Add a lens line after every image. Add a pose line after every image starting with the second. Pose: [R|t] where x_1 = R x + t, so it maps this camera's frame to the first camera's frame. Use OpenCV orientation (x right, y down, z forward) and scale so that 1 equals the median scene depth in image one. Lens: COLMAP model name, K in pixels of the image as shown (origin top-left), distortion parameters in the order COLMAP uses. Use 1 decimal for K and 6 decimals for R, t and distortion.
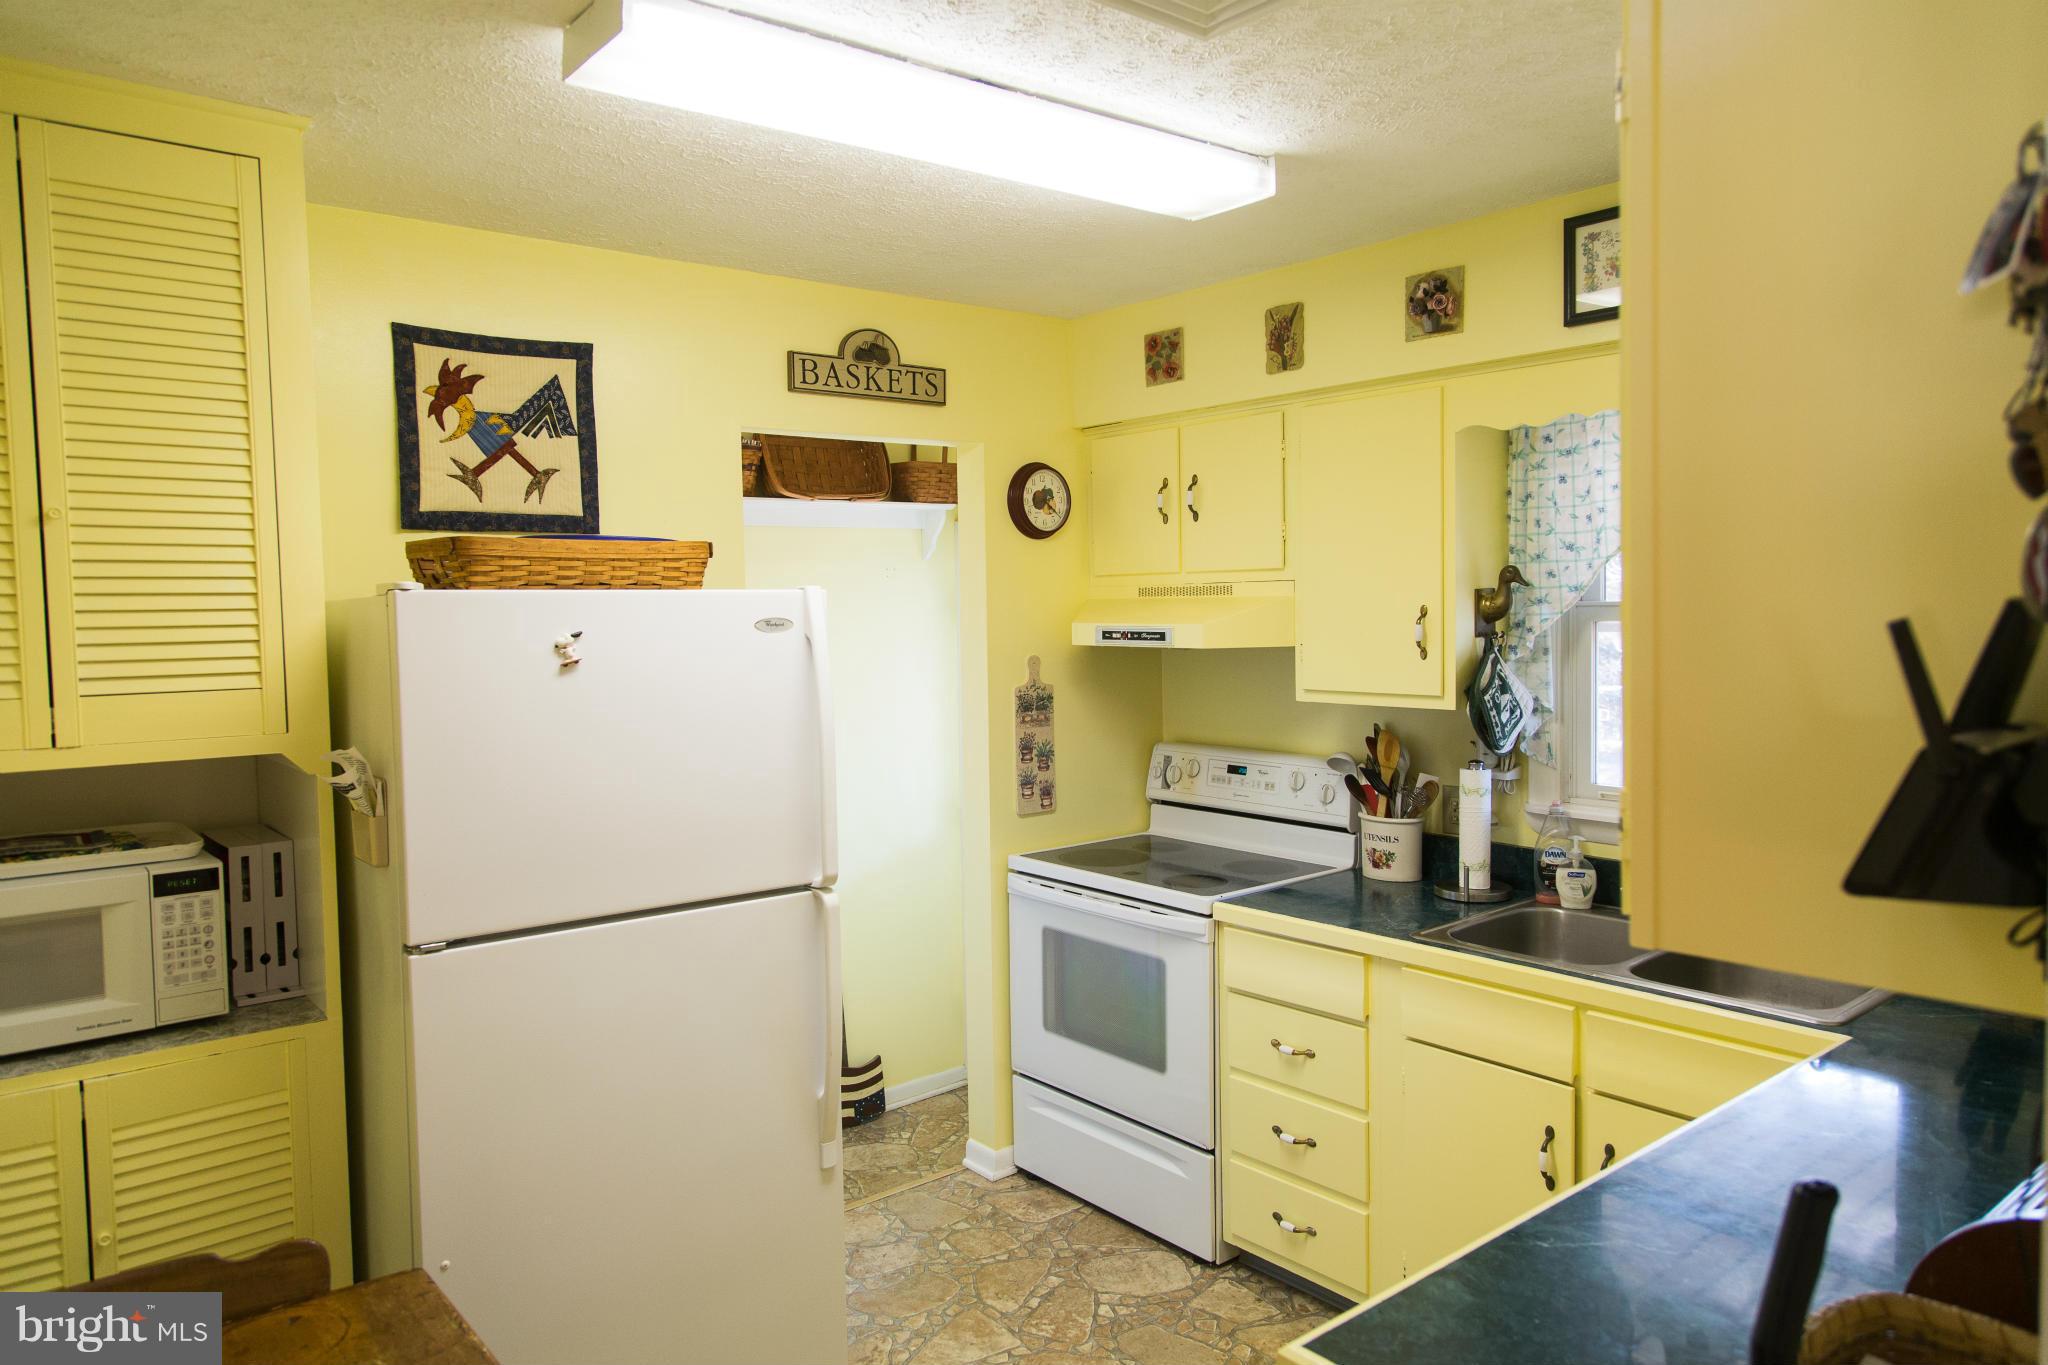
lens RADIAL K [[1386.6, 0, 1024.0], [0, 1386.6, 682.5], [0, 0, 1]] dist [0.009395, -0.001218]
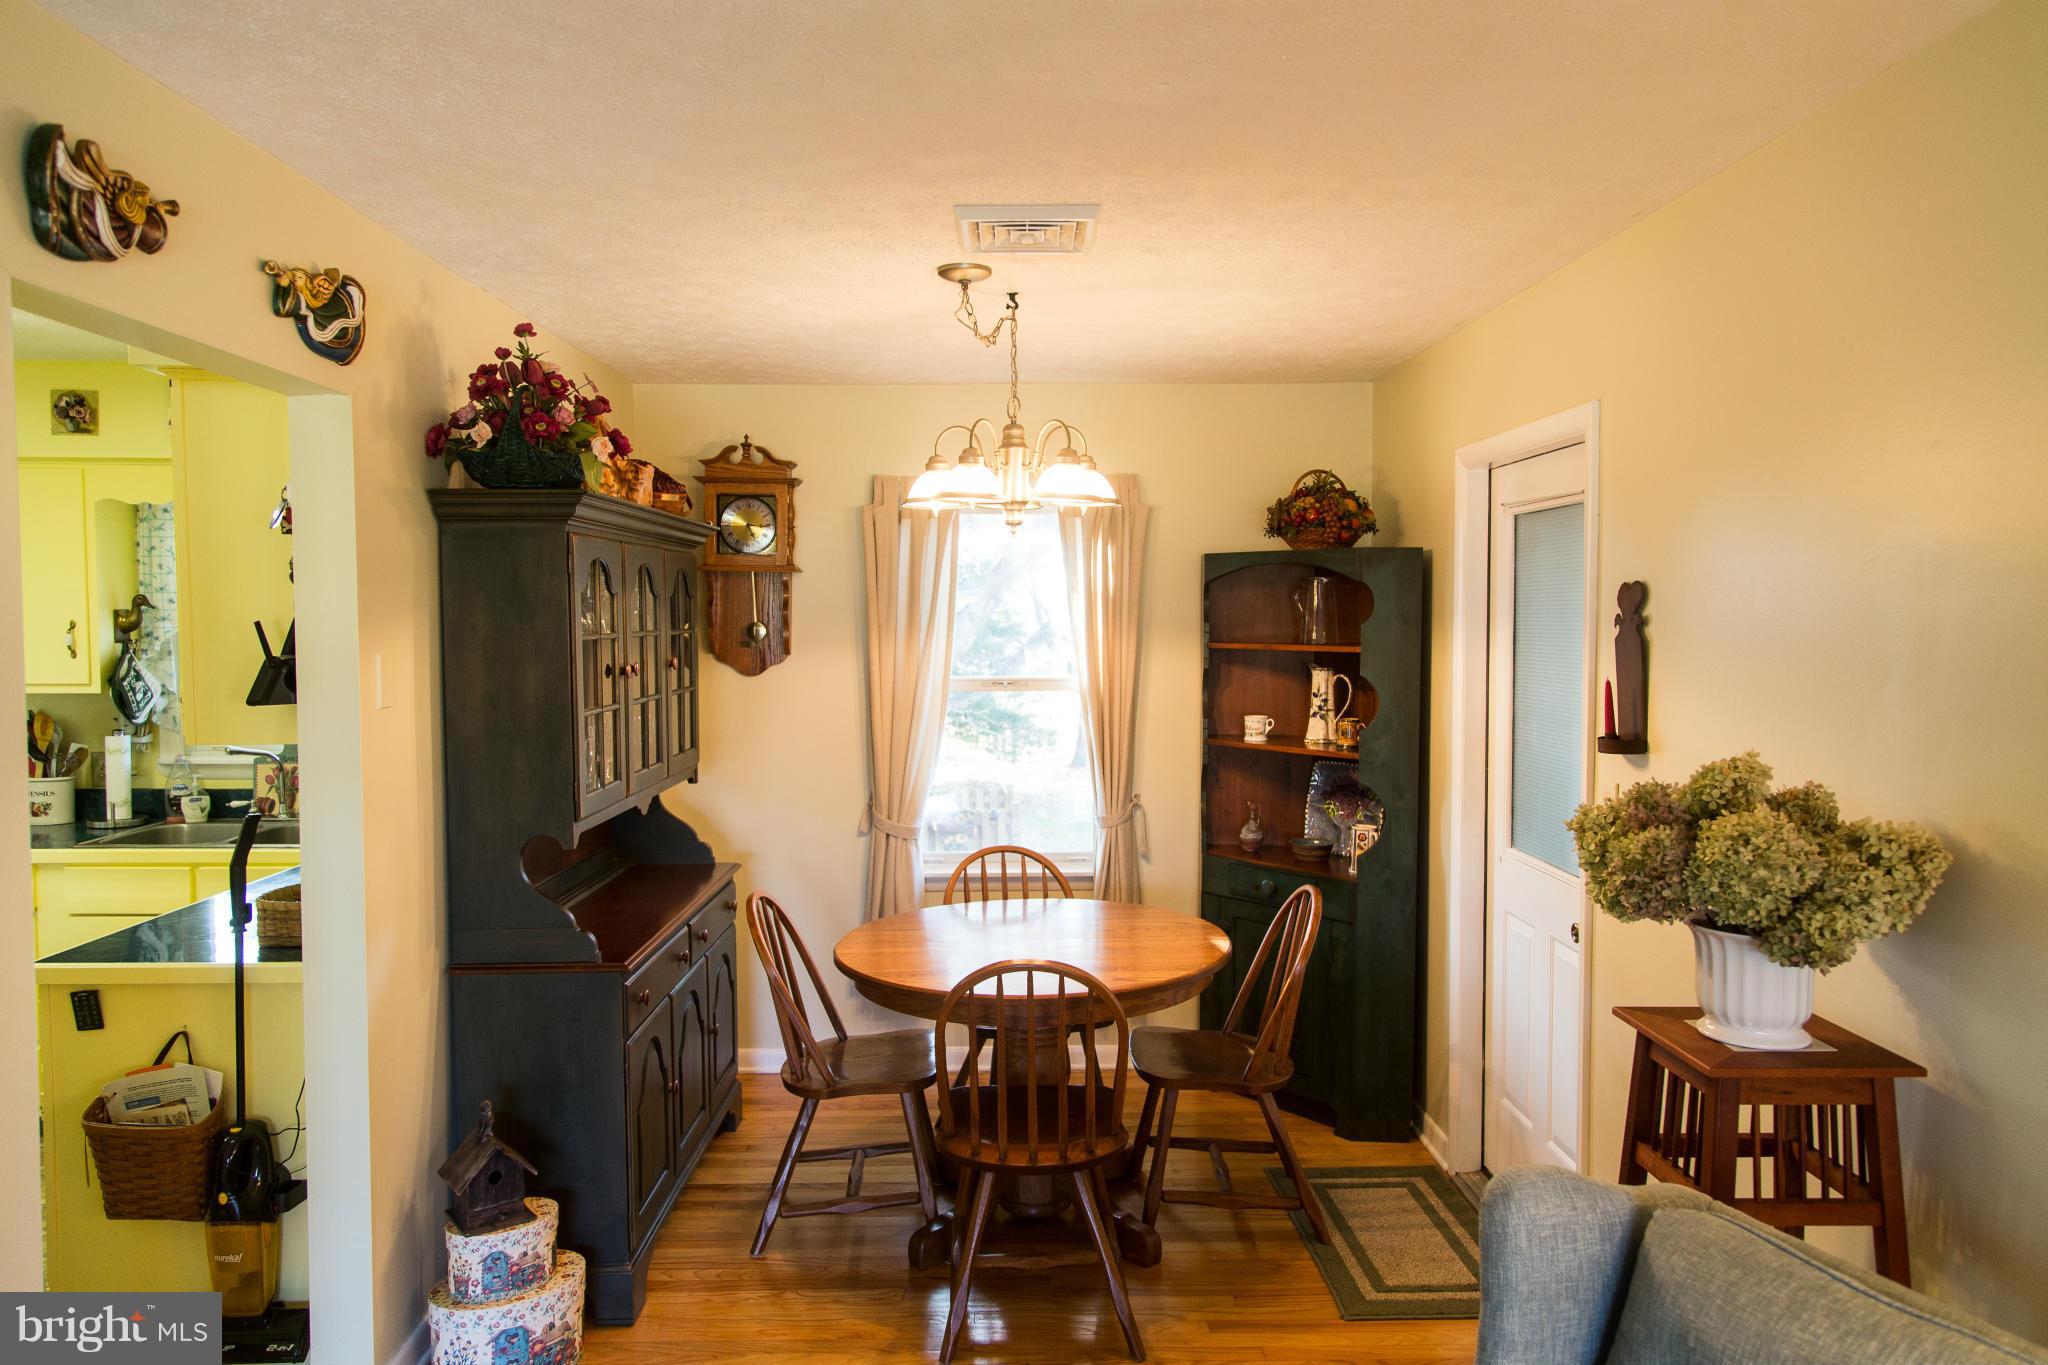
lens RADIAL K [[1386.6, 0, 1024.0], [0, 1386.6, 682.5], [0, 0, 1]] dist [0.009395, -0.001218]
pose [[0.626458, -0.018065, 0.779246, -0.210487], [0.033223, 0.999442, -0.003540, 0.044726], [-0.778747, 0.028106, 0.626708, -0.640425]]
